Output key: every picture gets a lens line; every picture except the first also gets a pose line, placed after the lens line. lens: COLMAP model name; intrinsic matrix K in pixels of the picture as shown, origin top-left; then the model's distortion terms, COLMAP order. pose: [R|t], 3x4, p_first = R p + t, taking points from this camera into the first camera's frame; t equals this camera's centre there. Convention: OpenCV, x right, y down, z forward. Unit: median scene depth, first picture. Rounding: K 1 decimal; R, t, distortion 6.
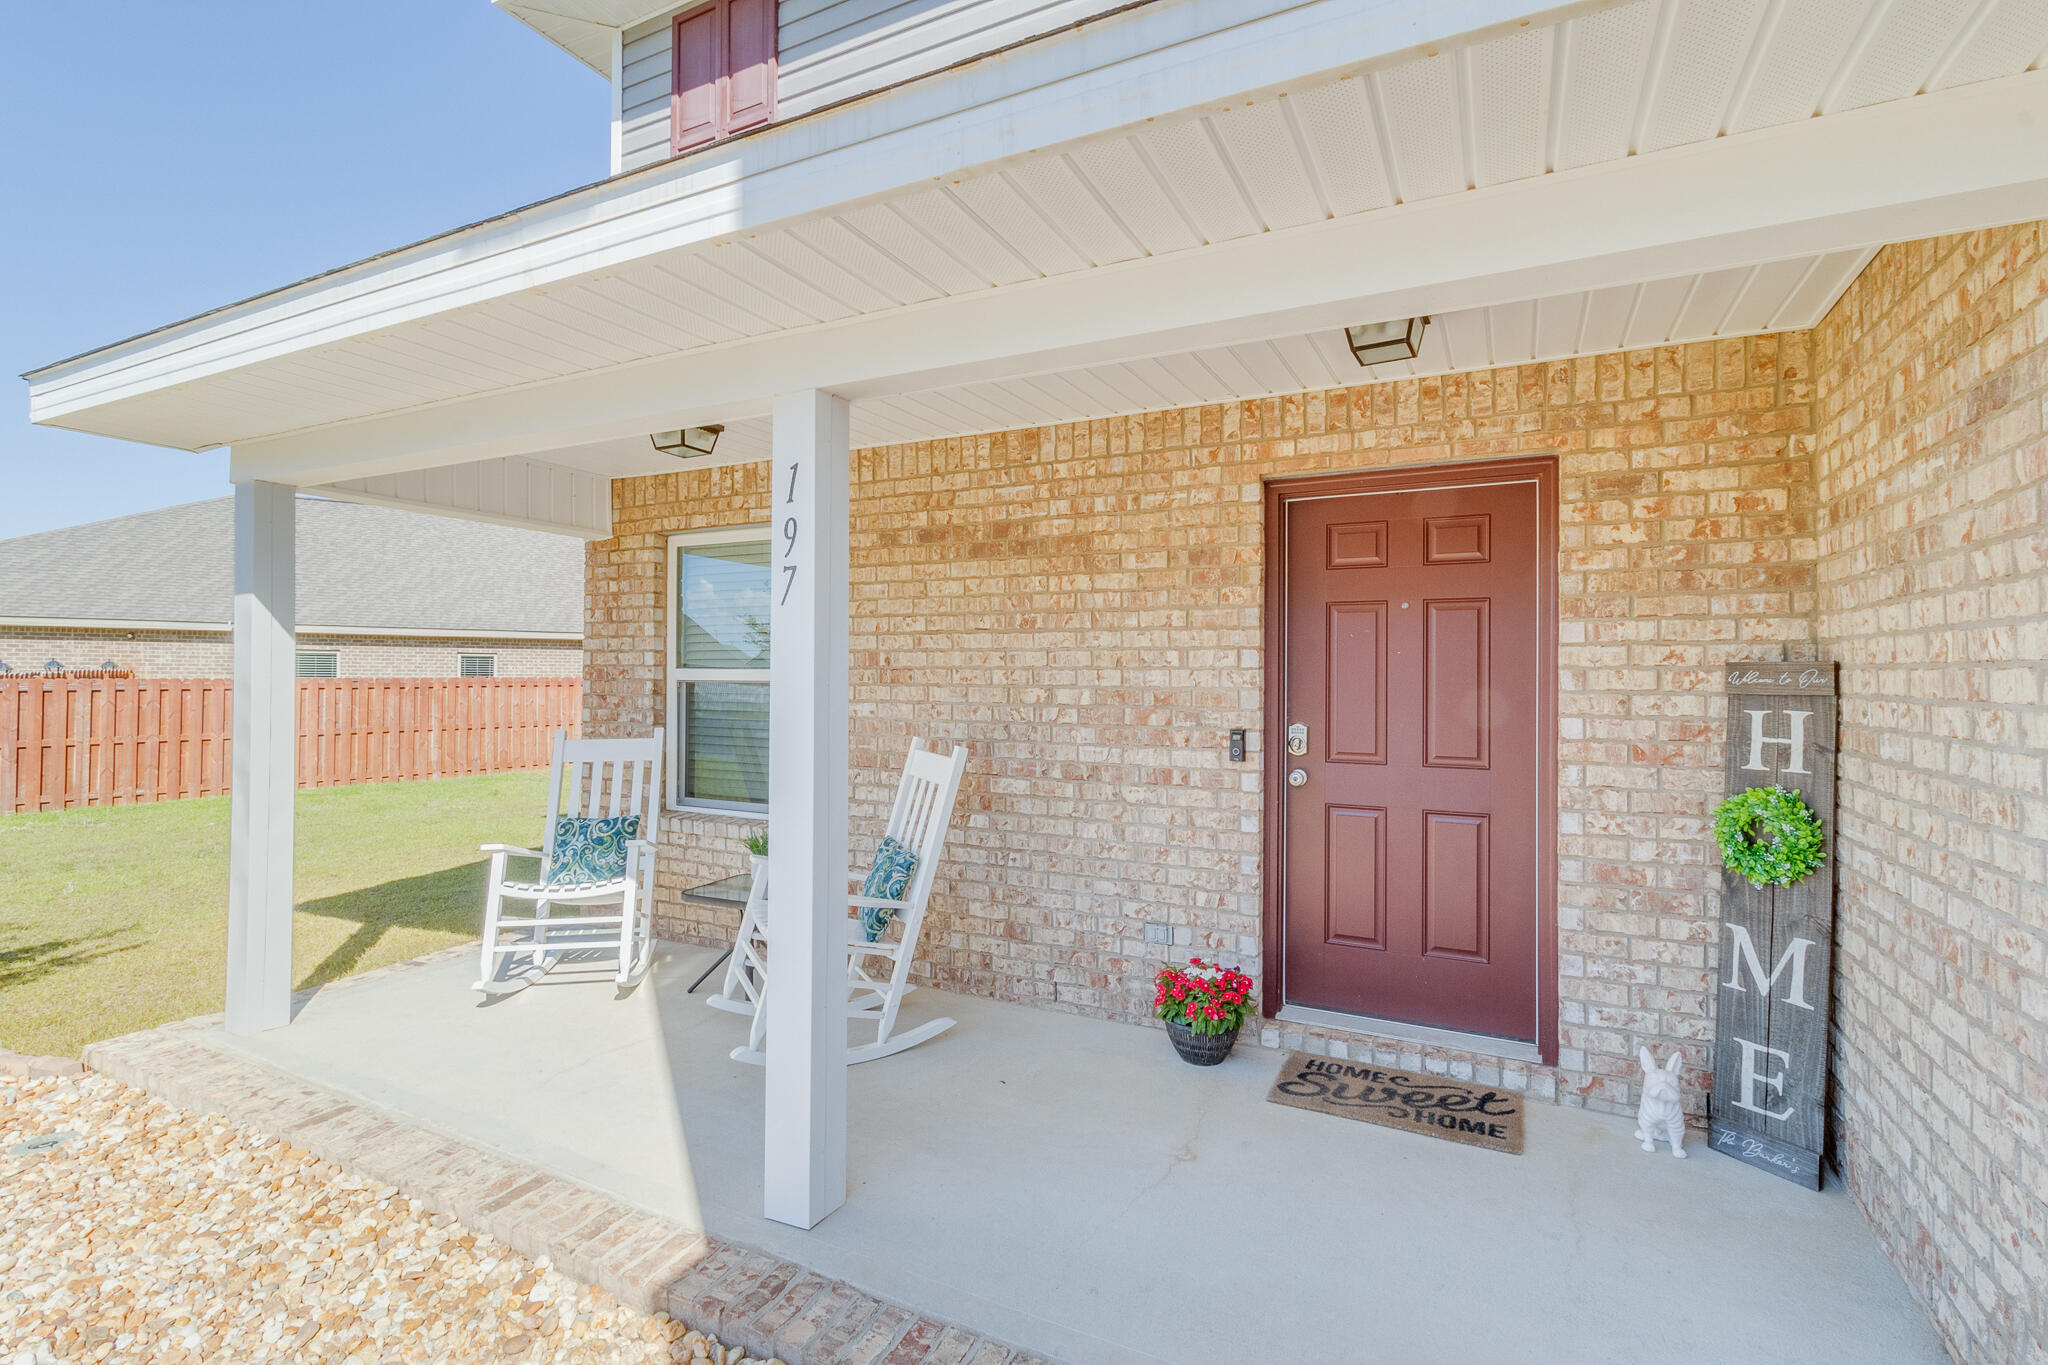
lens RADIAL K [[950.0, 0, 1033.1], [0, 950.0, 669.4], [0, 0, 1]] dist [0.000095, 0.001065]
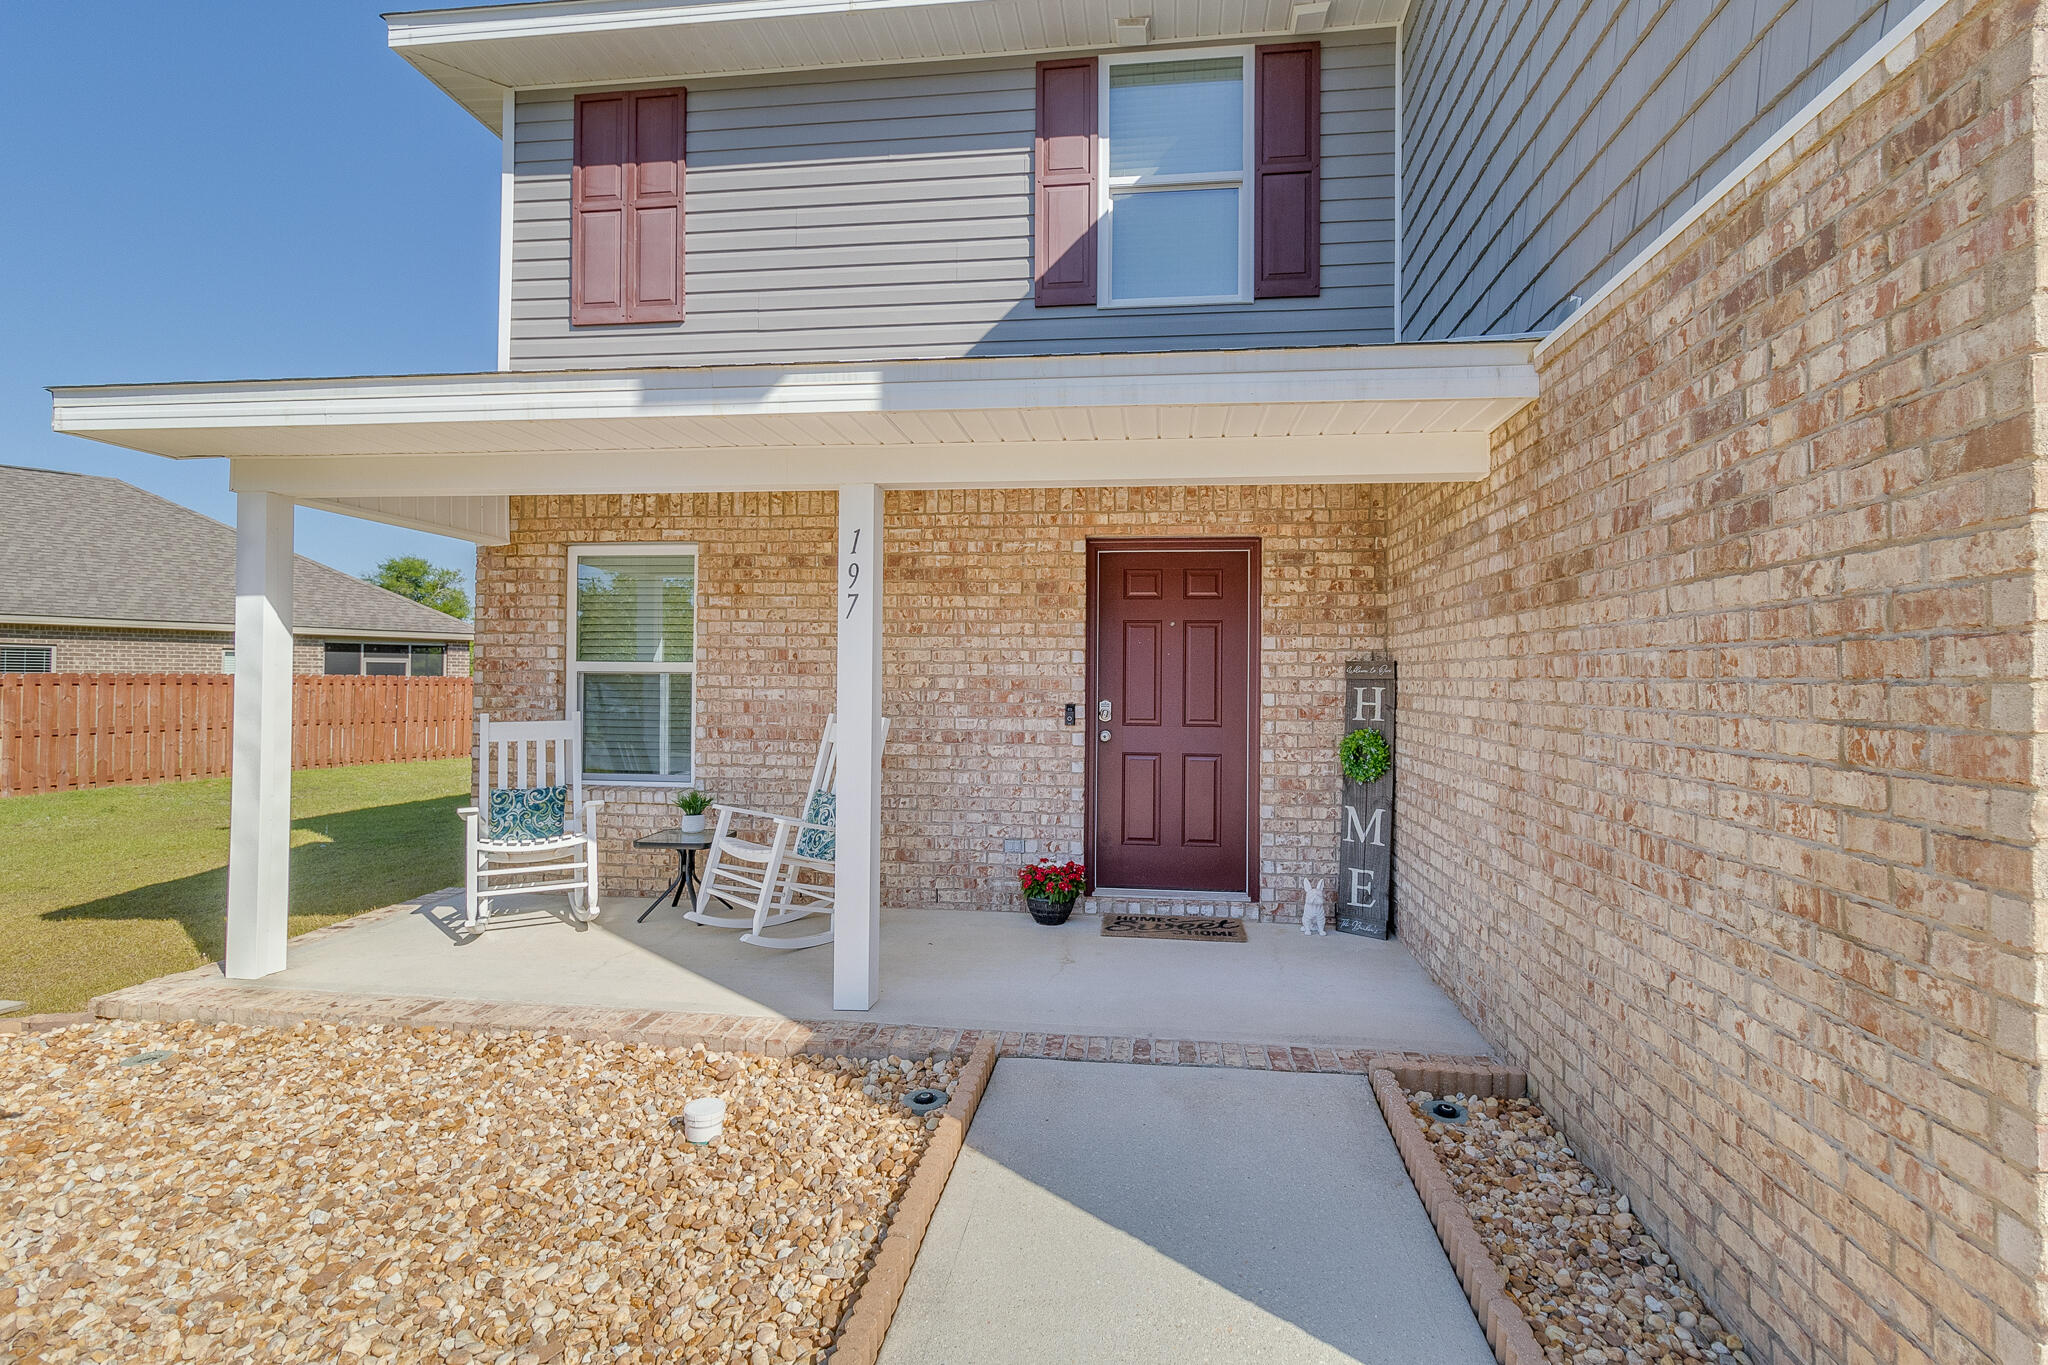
lens RADIAL K [[993.3, 0, 1032.9], [0, 993.3, 670.8], [0, 0, 1]] dist [0.002054, 0.001348]
pose [[0.940930, 0.005612, 0.338555, -0.394634], [-0.005338, 0.999984, -0.001739, 0.014567], [-0.338559, -0.000171, 0.940945, -0.483562]]
